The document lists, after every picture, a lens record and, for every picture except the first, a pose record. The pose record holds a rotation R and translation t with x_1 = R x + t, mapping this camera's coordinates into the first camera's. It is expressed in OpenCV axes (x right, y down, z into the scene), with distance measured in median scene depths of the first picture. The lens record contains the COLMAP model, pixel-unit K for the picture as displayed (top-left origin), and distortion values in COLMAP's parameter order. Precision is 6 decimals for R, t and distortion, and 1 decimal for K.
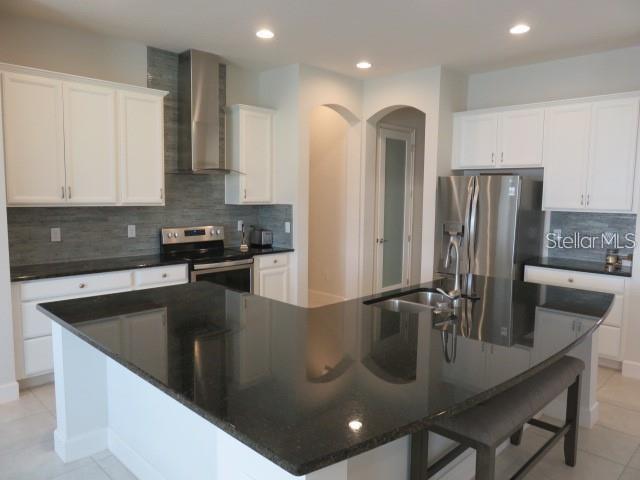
lens RADIAL K [[478.7, 0, 320.0], [0, 478.7, 240.0], [0, 0, 1]] dist [-0.004510, -0.000657]
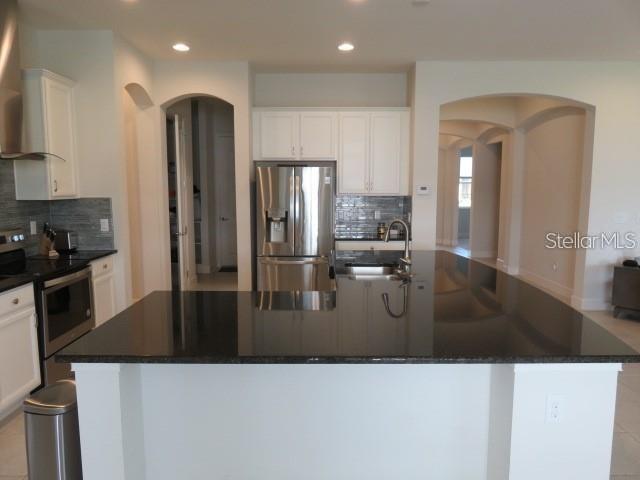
lens RADIAL K [[478.7, 0, 320.0], [0, 478.7, 240.0], [0, 0, 1]] dist [-0.004510, -0.000657]
pose [[0.708380, -0.093583, 0.699600, -0.413157], [0.078338, 0.995472, 0.053839, -0.016888], [-0.701470, 0.016666, 0.712504, 0.143438]]
